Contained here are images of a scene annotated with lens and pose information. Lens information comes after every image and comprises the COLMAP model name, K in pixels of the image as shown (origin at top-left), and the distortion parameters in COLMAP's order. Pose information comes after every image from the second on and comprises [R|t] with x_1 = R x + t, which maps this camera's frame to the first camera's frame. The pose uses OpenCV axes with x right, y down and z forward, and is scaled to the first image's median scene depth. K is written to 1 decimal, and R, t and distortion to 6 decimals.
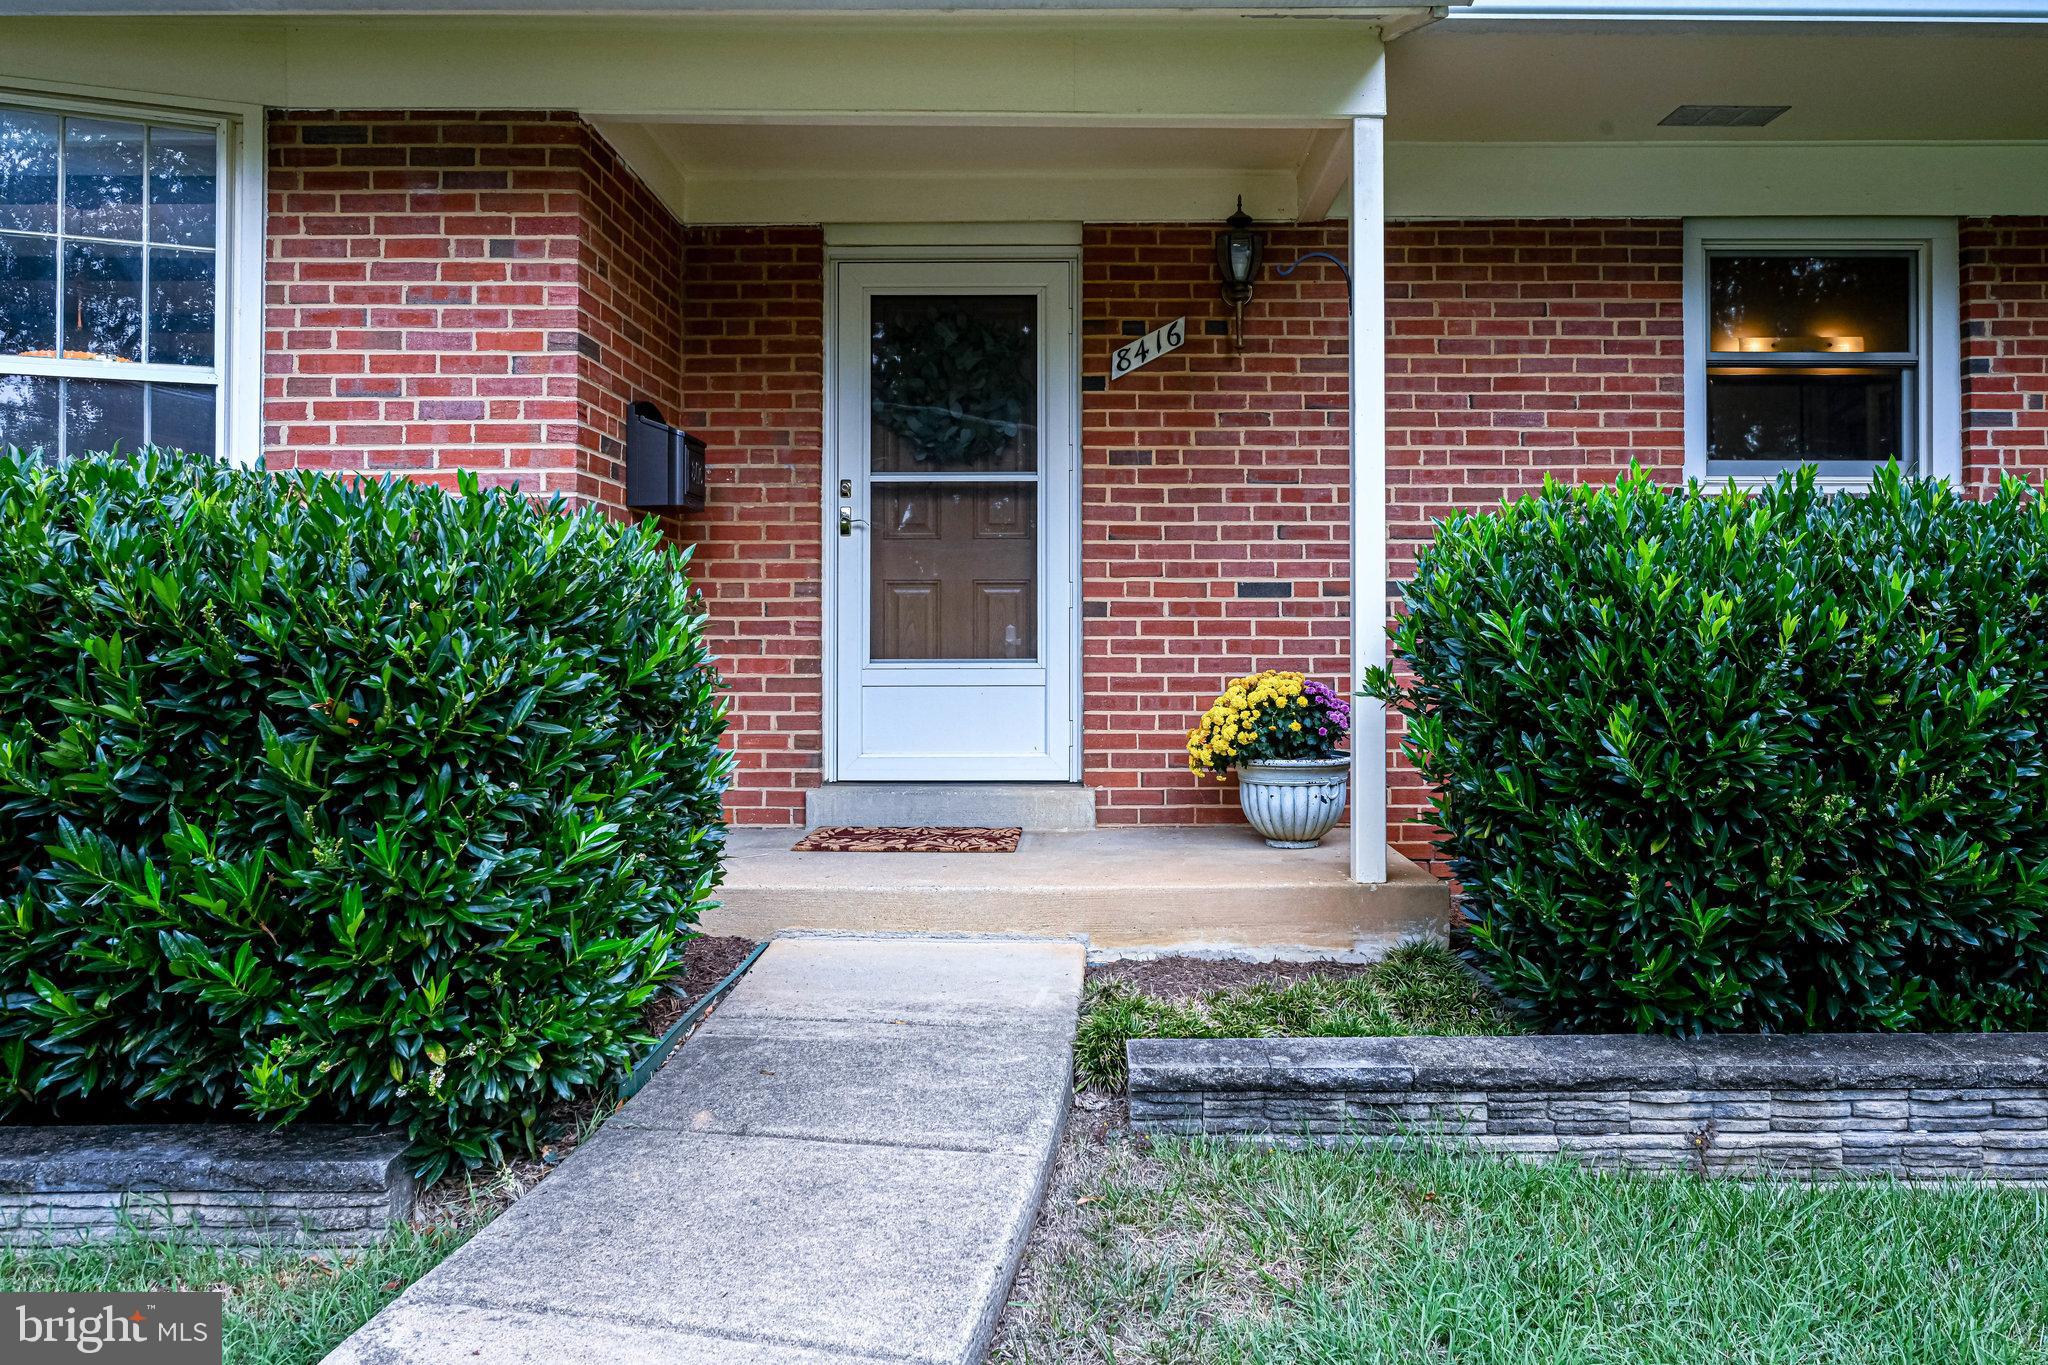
lens RADIAL K [[1337.5, 0, 1026.7], [0, 1337.5, 631.6], [0, 0, 1]] dist [0.001529, -0.000074]
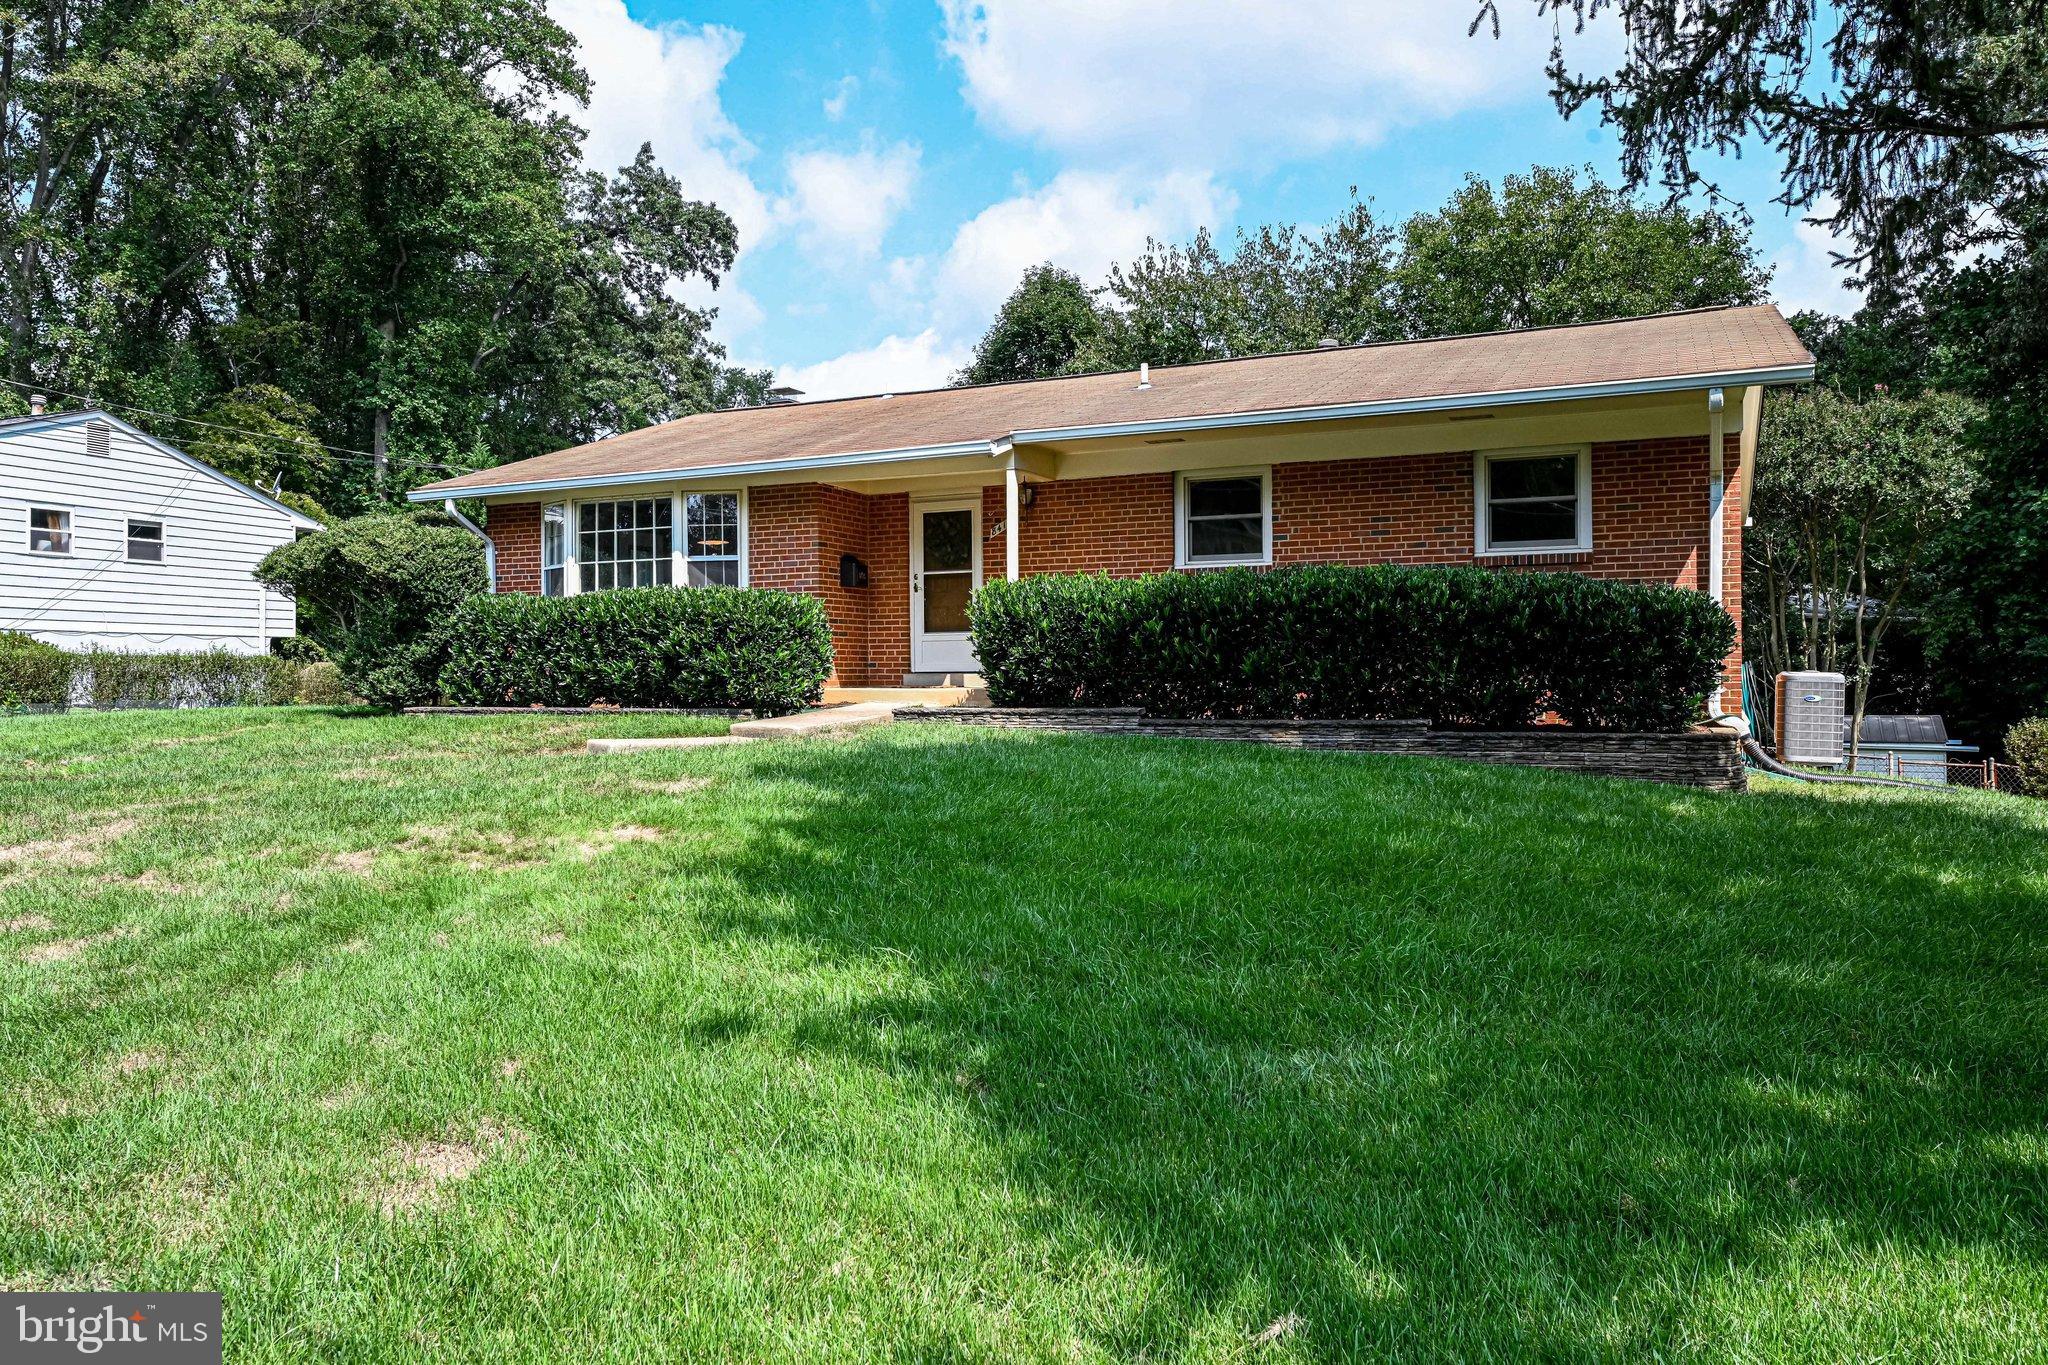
lens RADIAL K [[1337.5, 0, 1026.7], [0, 1337.5, 631.6], [0, 0, 1]] dist [0.001529, -0.000074]
pose [[0.923471, -0.022620, -0.383001, 1.283410], [0.019847, 0.999740, -0.011193, 0.058575], [0.383155, 0.002735, 0.923680, -1.759938]]
